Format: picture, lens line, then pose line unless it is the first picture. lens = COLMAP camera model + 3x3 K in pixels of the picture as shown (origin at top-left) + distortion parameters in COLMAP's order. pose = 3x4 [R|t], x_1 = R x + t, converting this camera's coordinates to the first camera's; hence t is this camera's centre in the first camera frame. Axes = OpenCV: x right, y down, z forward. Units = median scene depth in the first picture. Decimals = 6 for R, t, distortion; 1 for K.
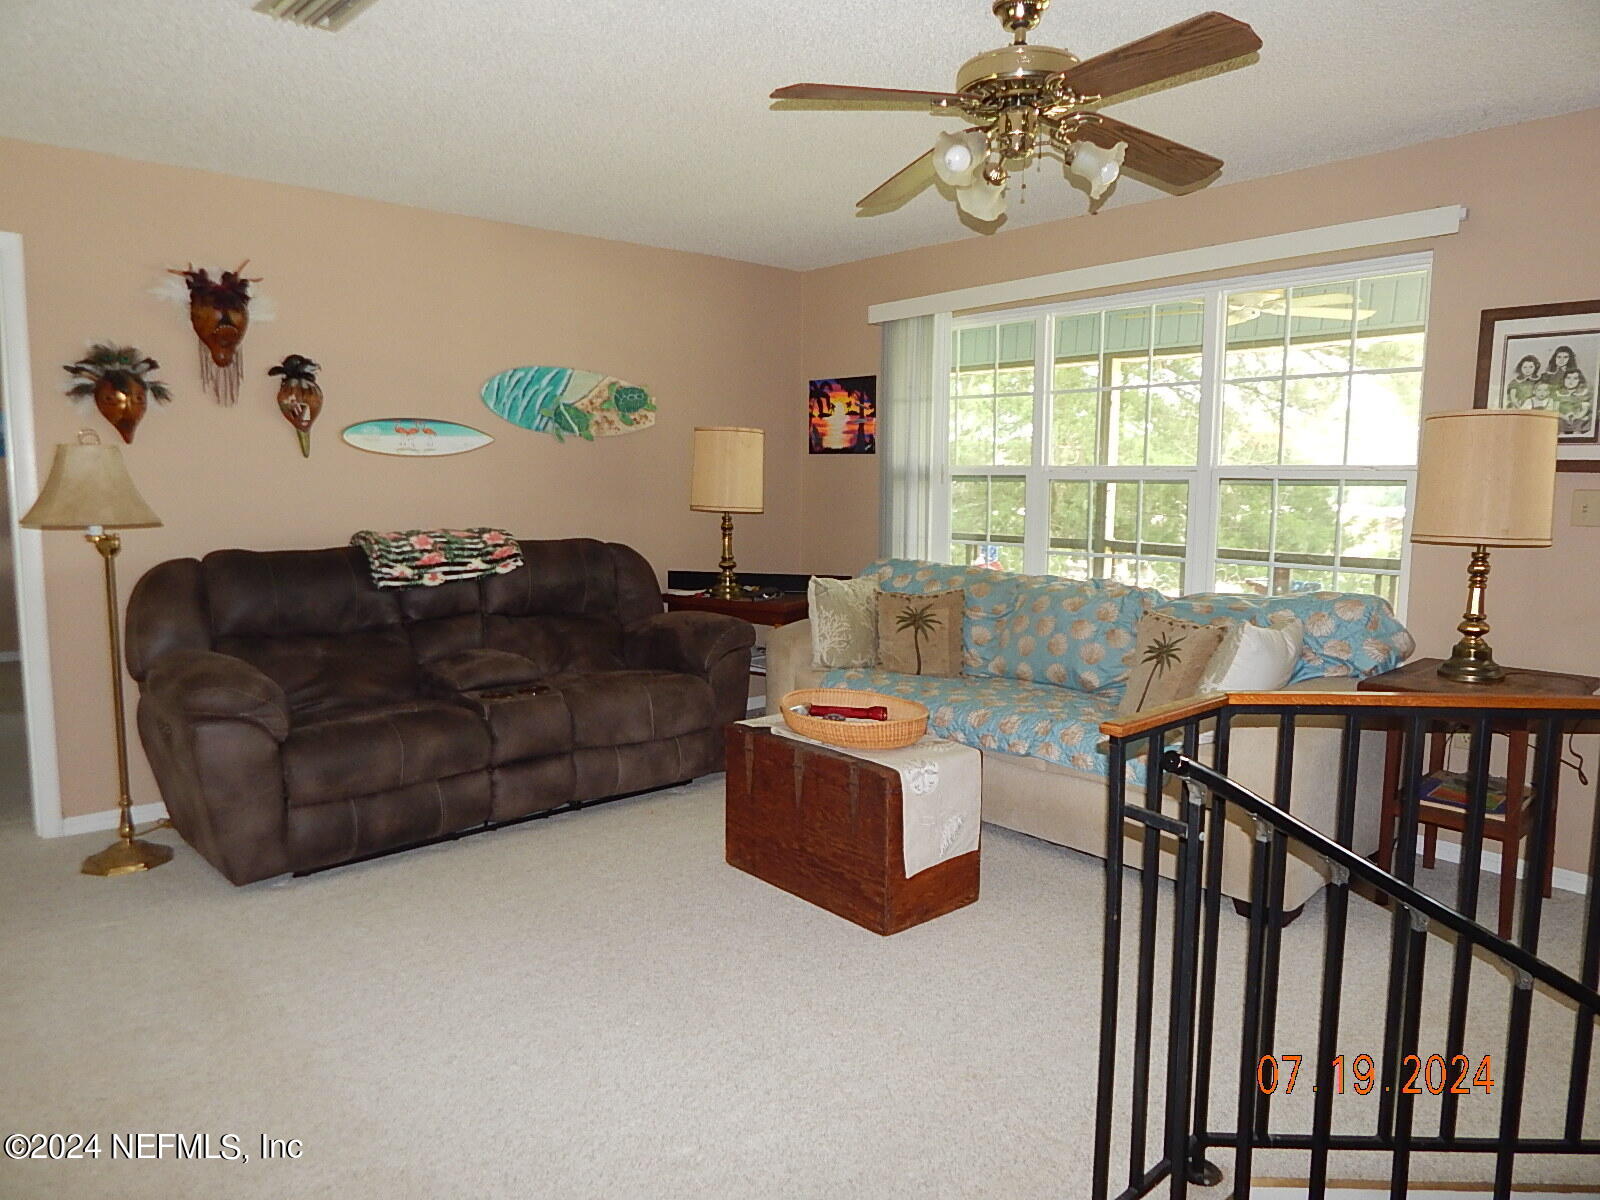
lens RADIAL K [[1057.6, 0, 805.3], [0, 1057.6, 592.1], [0, 0, 1]] dist [0.004715, -0.005307]
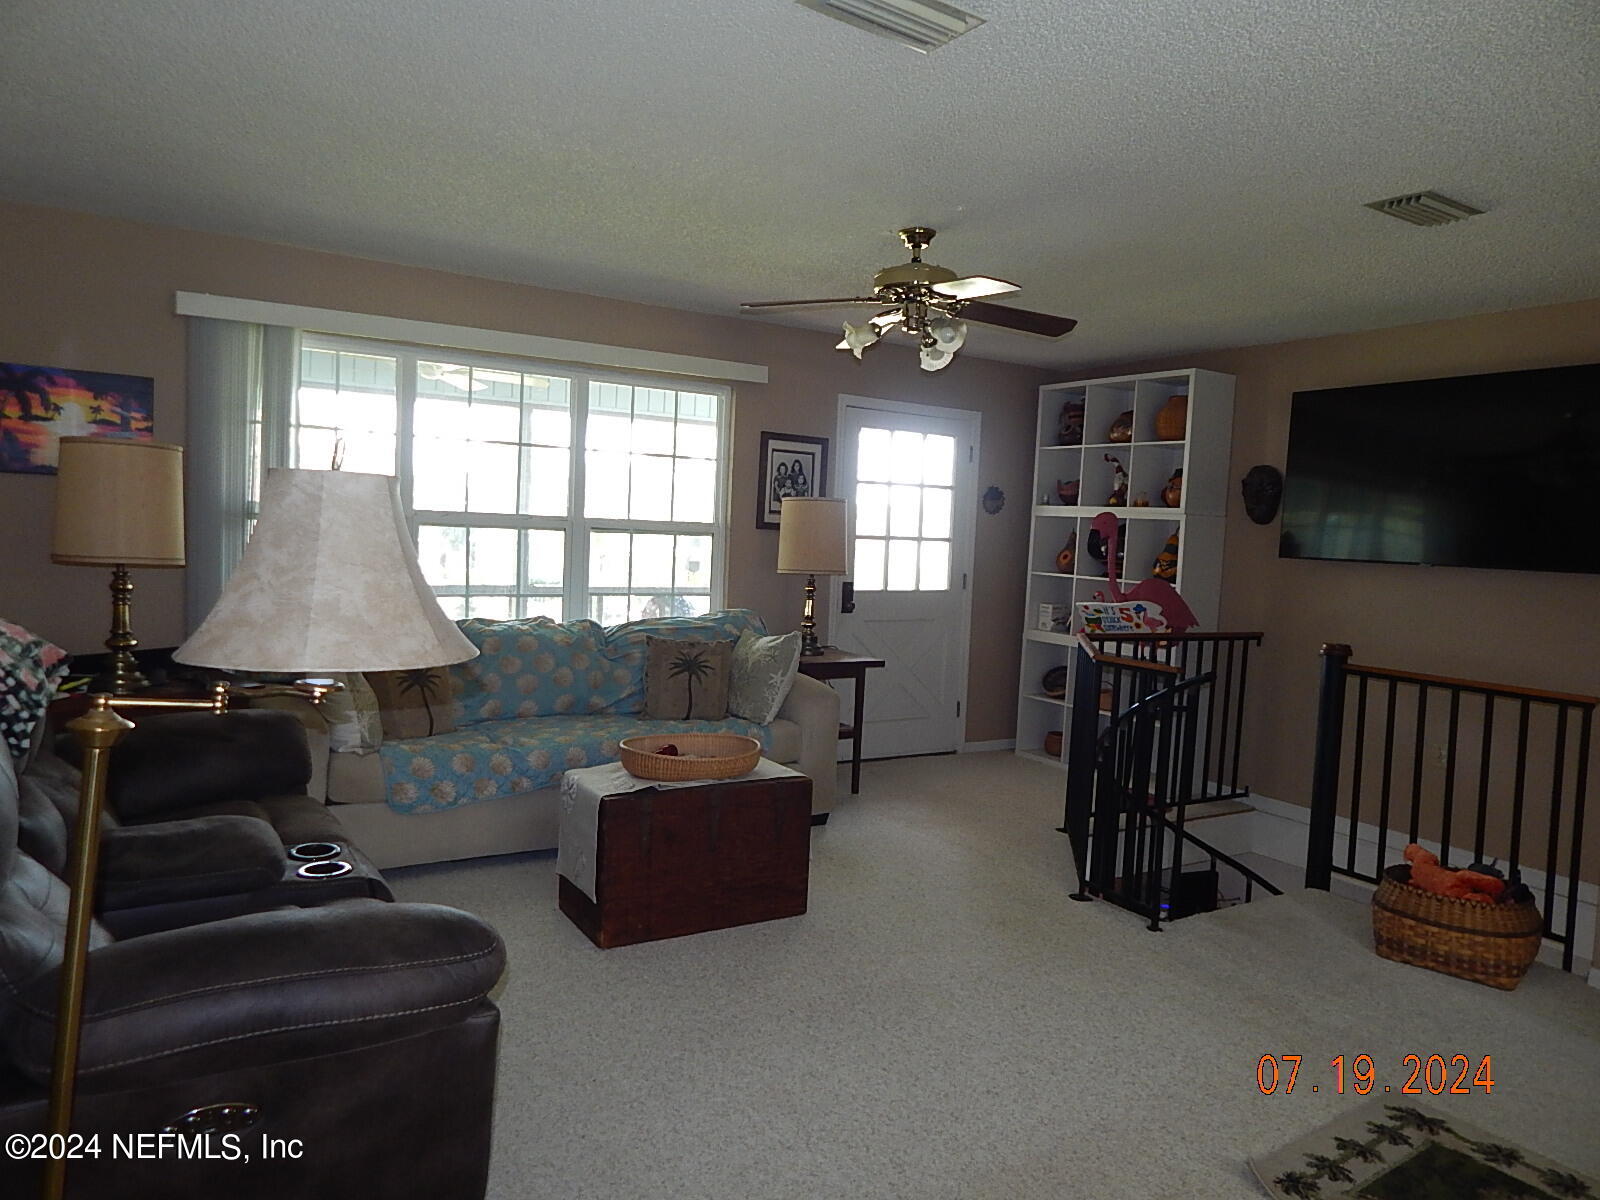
lens RADIAL K [[1057.6, 0, 805.3], [0, 1057.6, 592.1], [0, 0, 1]] dist [0.004715, -0.005307]
pose [[0.166911, -0.059060, 0.984202, -0.737357], [0.065512, 0.996663, 0.048698, -0.070537], [-0.983793, 0.056348, 0.170223, 0.505663]]
